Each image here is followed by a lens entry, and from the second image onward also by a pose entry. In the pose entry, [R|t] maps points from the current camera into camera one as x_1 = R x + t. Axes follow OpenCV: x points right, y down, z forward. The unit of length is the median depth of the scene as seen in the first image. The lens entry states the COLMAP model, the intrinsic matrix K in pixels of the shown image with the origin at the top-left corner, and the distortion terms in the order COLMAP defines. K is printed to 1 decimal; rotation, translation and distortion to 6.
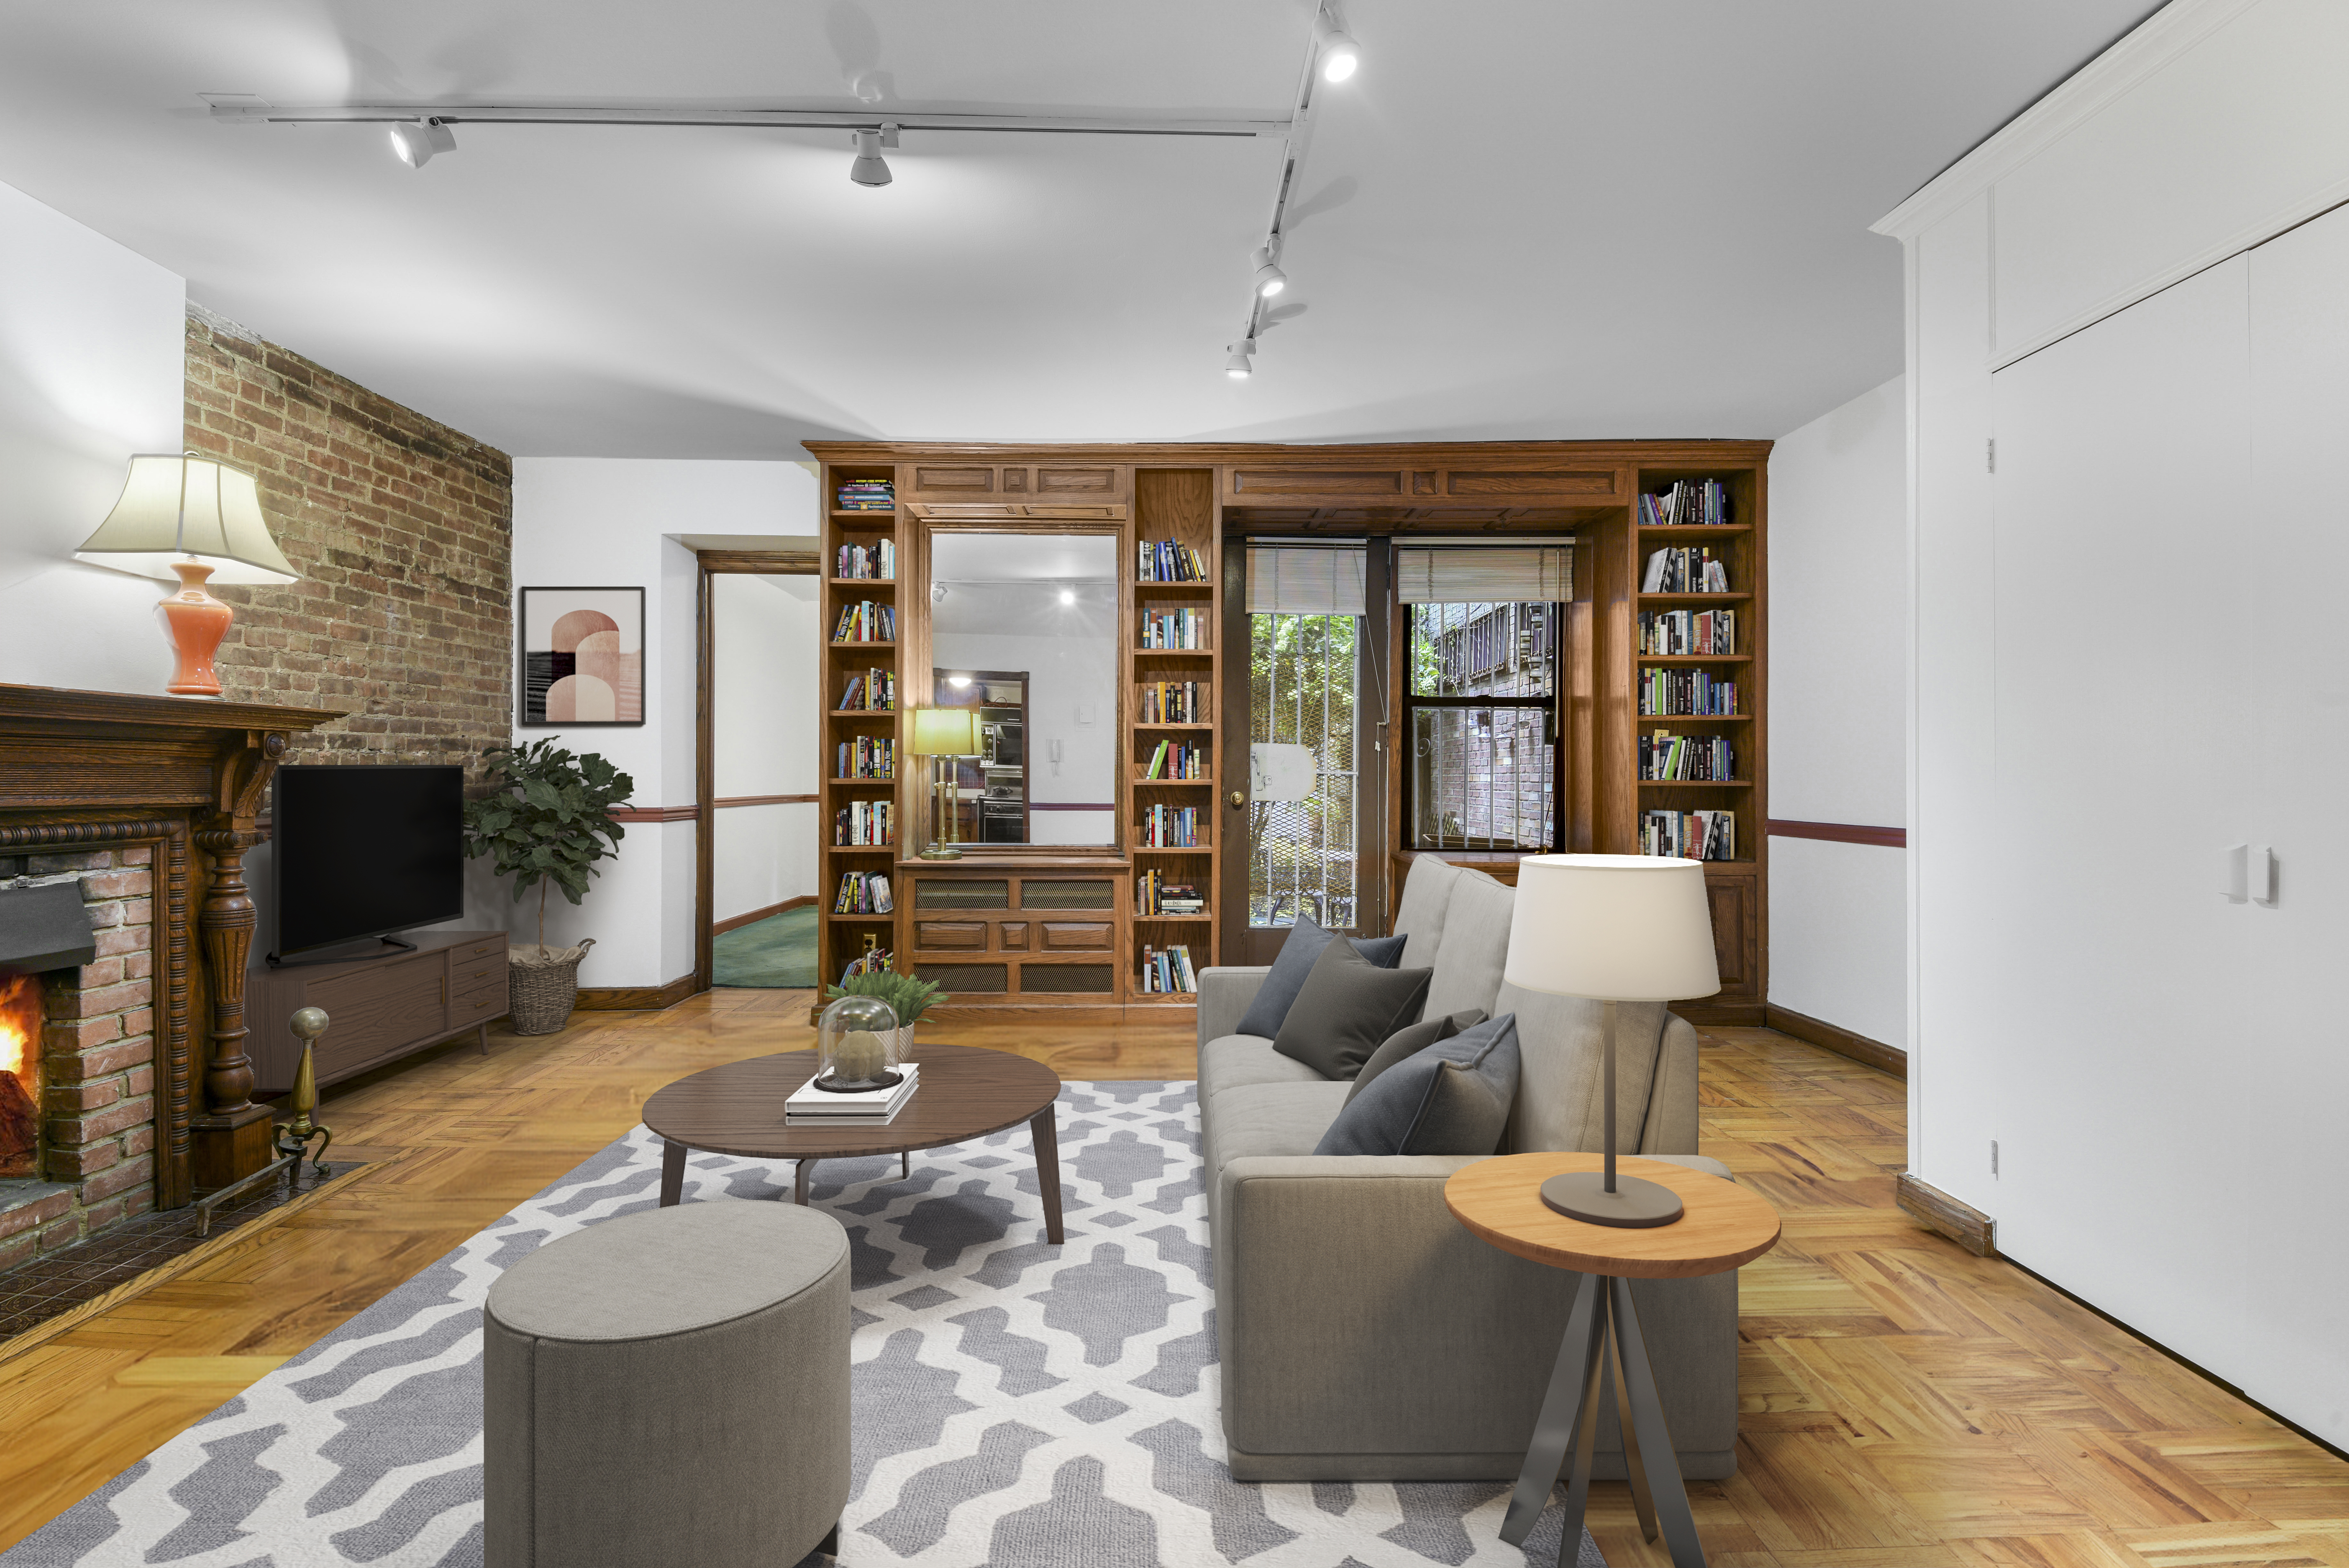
lens RADIAL K [[1086.5, 0, 1174.5], [0, 1086.5, 784.0], [0, 0, 1]] dist [0.061792, -0.049514]
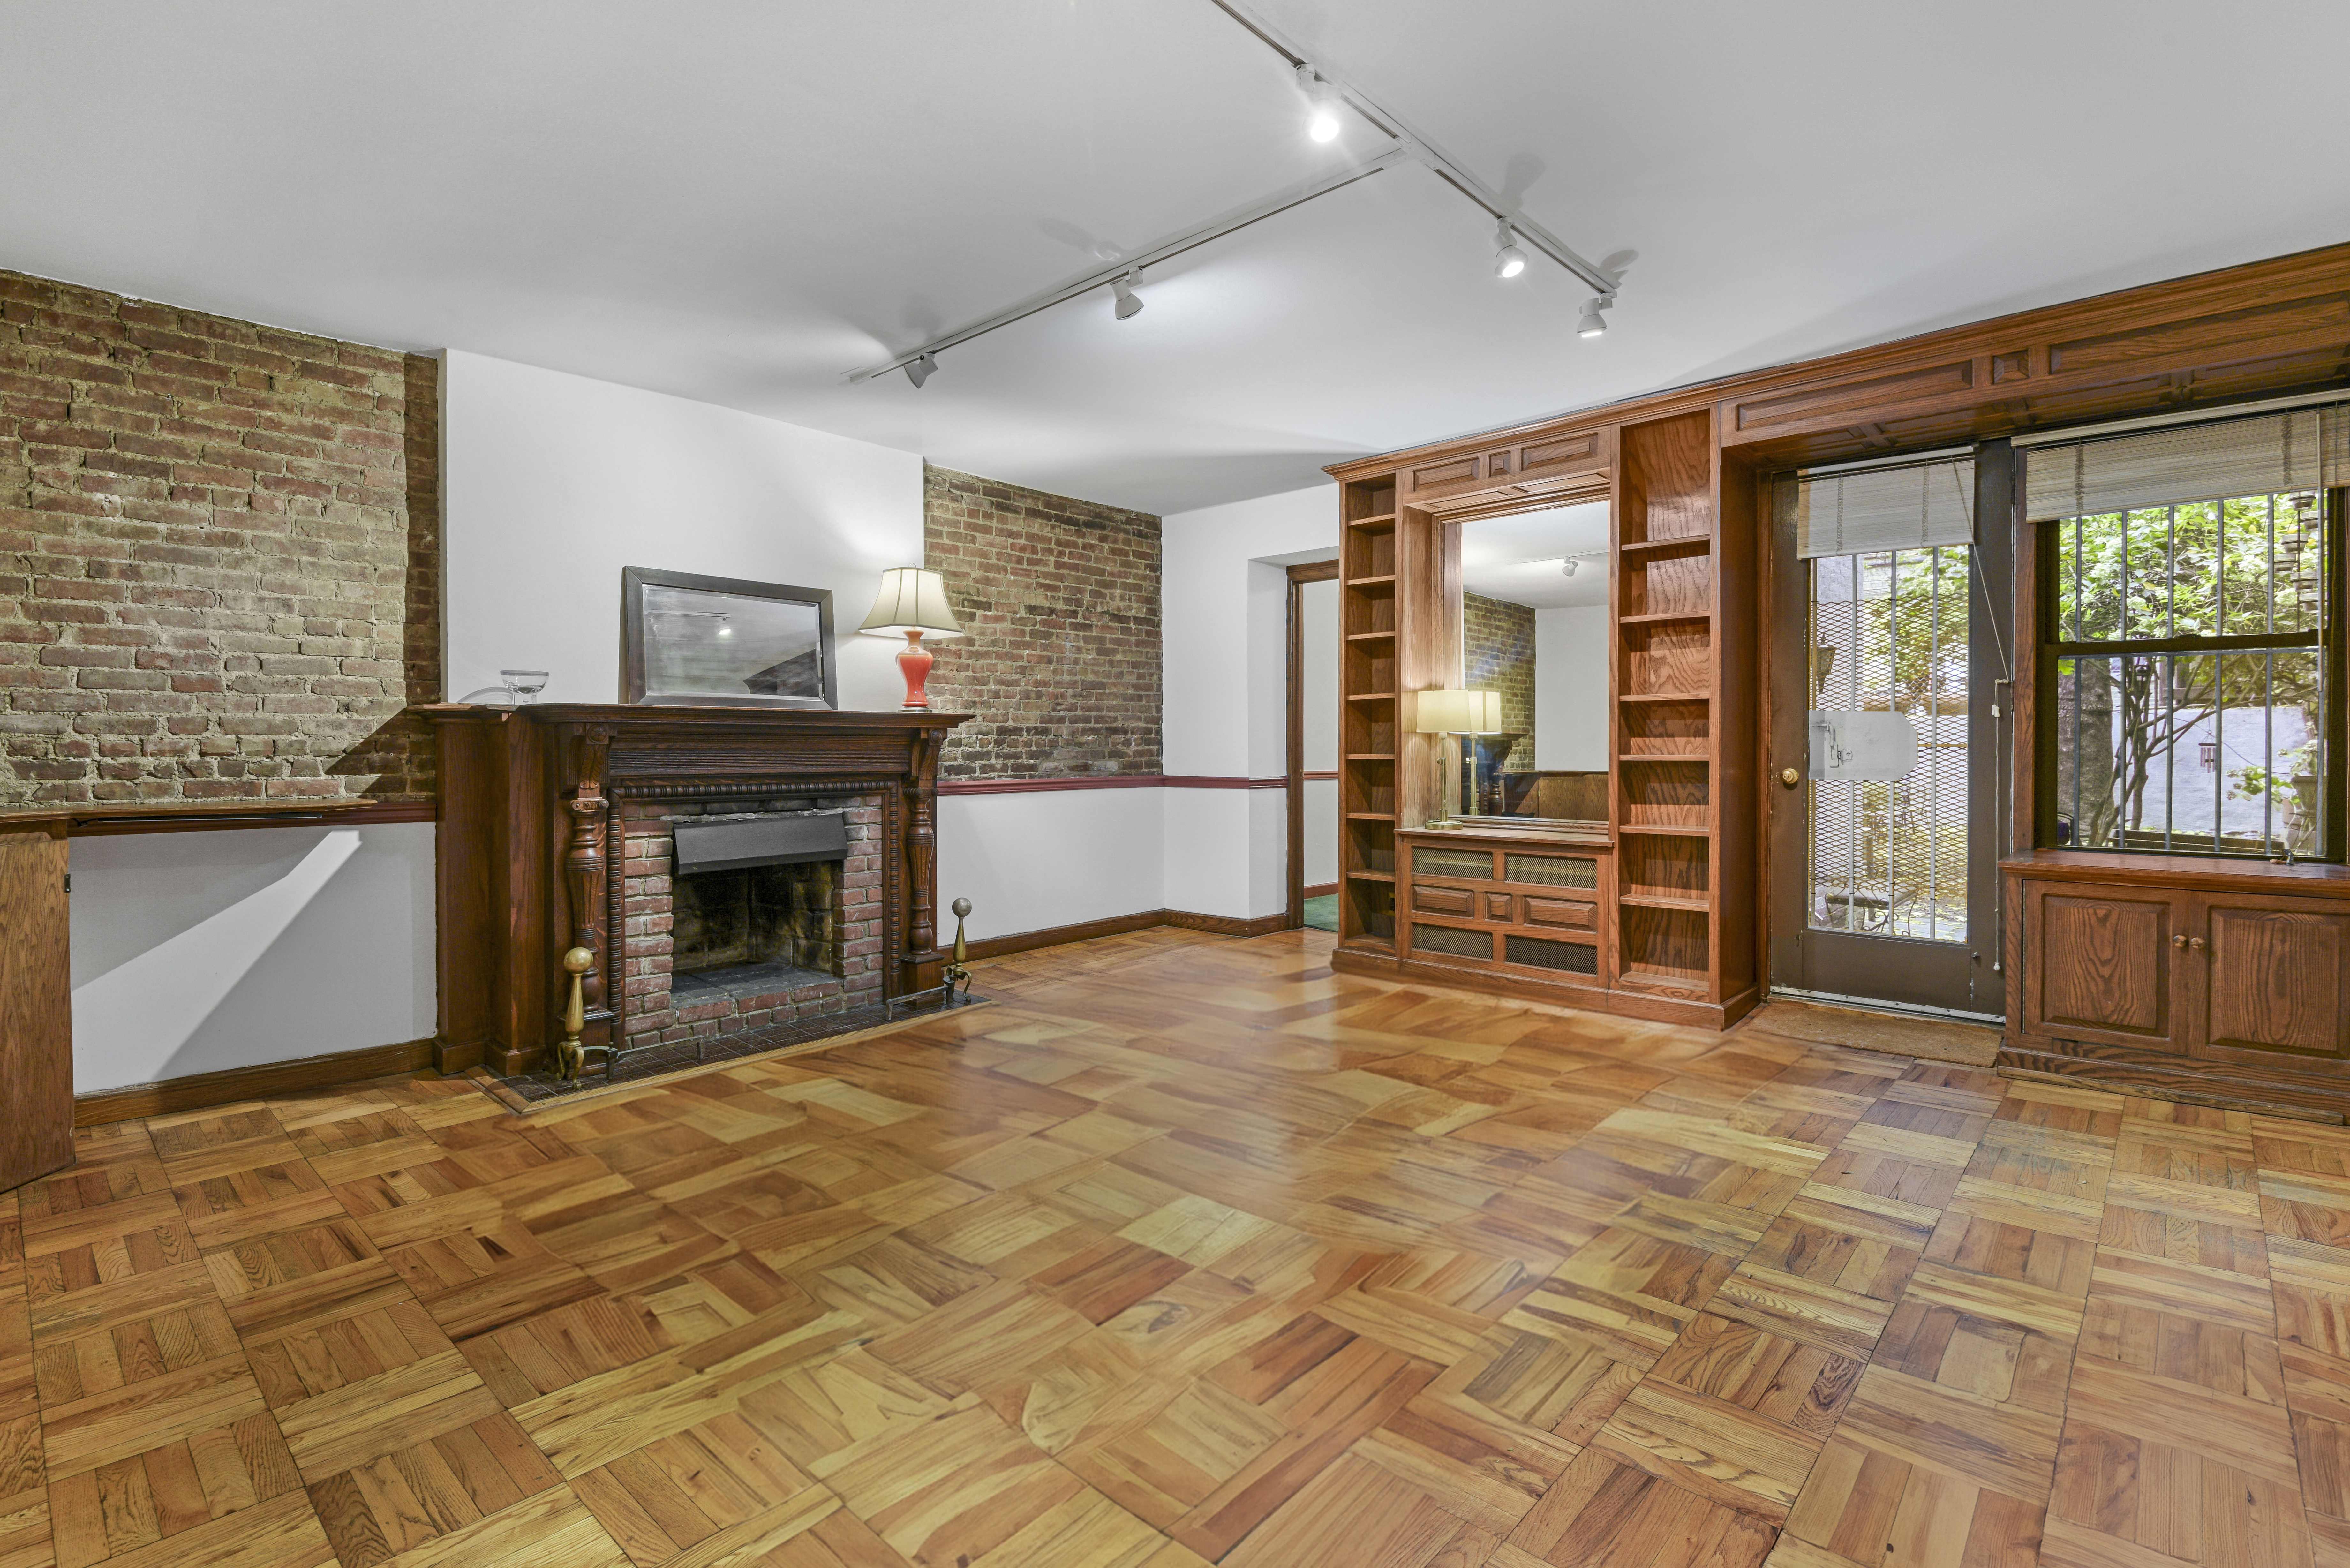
lens RADIAL K [[1093.3, 0, 1154.0], [0, 1093.3, 774.7], [0, 0, 1]] dist [0.049465, -0.036315]
pose [[0.722403, 0.012221, -0.691364, 0.360276], [-0.000089, 0.999845, 0.017580, -0.004363], [0.691472, -0.012639, 0.722293, 0.024292]]
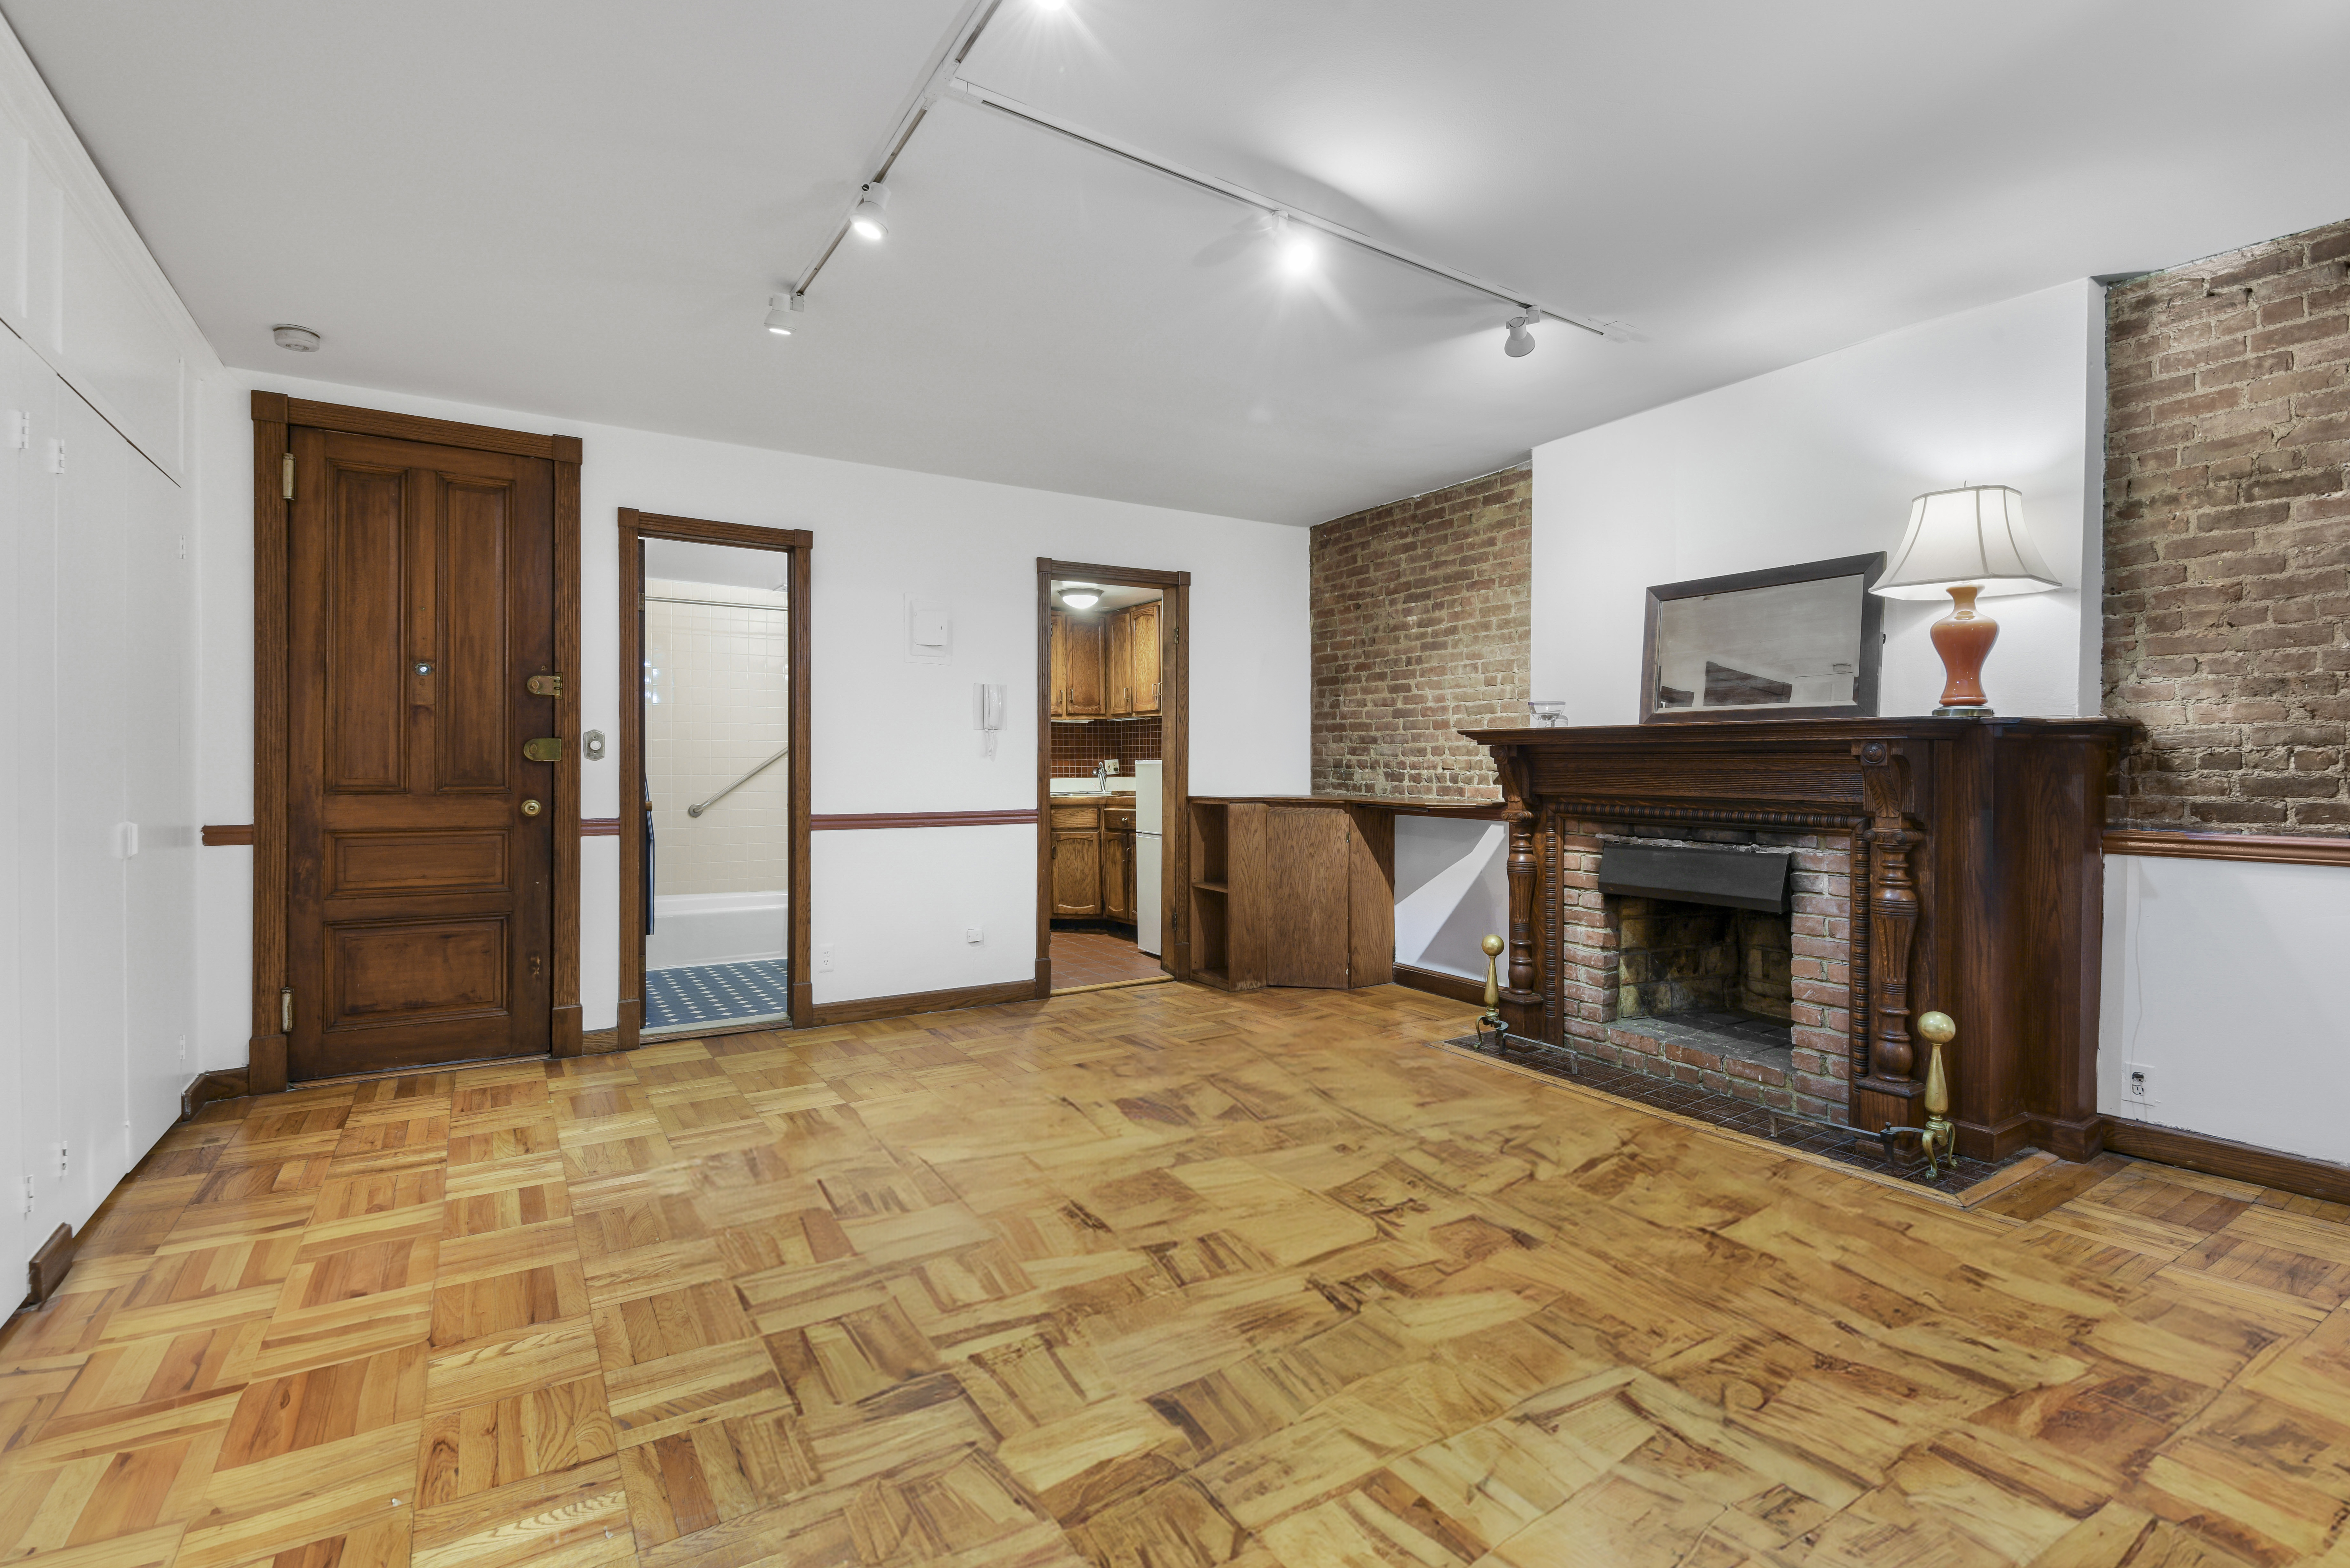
lens RADIAL K [[1093.2, 0, 1154.0], [0, 1093.2, 774.7], [0, 0, 1]] dist [0.049465, -0.036315]
pose [[-0.861724, 0.003197, -0.507367, 0.231410], [-0.006890, 0.999814, 0.018002, -0.018079], [0.507331, 0.019008, -0.861542, 1.018804]]
